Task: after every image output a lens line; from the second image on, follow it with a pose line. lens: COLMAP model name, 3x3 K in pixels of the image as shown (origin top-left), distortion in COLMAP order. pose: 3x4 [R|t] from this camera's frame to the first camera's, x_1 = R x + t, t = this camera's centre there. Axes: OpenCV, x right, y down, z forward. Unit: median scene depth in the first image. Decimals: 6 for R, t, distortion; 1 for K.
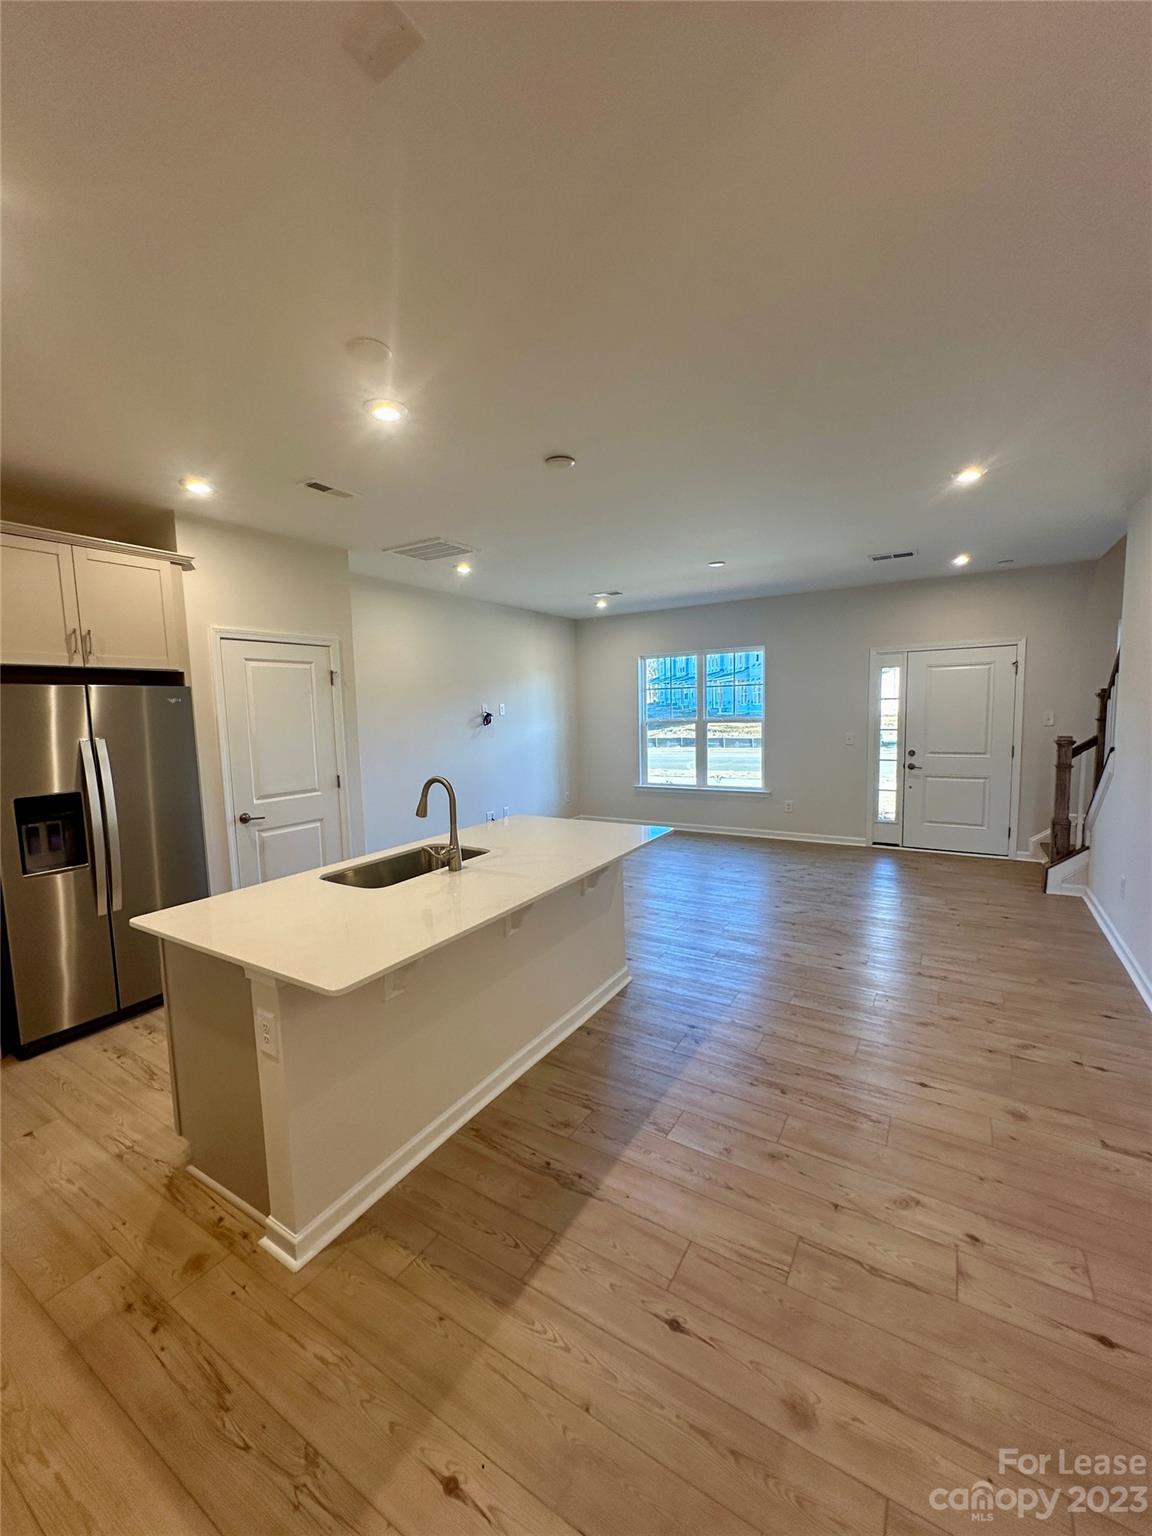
lens RADIAL K [[612.4, 0, 575.9], [0, 612.4, 765.2], [0, 0, 1]] dist [-0.004395, 0.000843]
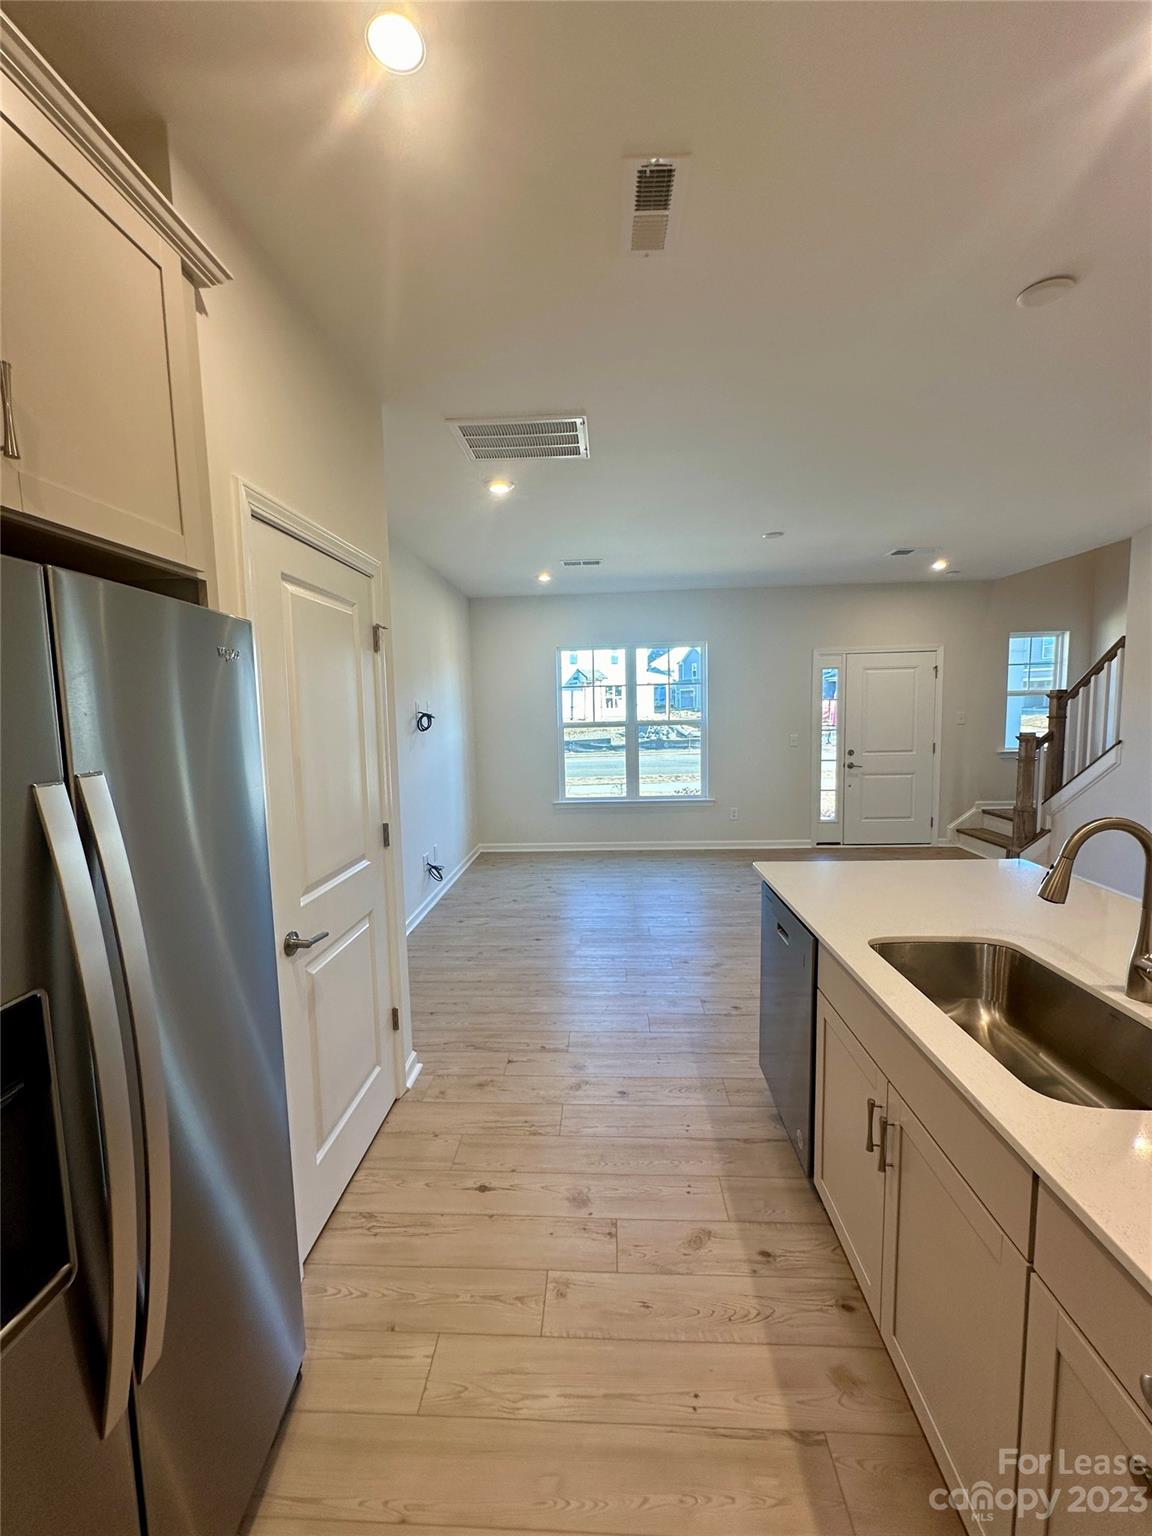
lens RADIAL K [[612.4, 0, 576.1], [0, 612.4, 761.5], [0, 0, 1]] dist [-0.004395, 0.000843]
pose [[0.877058, -0.036264, 0.479015, -0.504250], [0.045684, 0.998924, -0.008022, -0.025495], [-0.478208, 0.028919, 0.877770, 0.464329]]
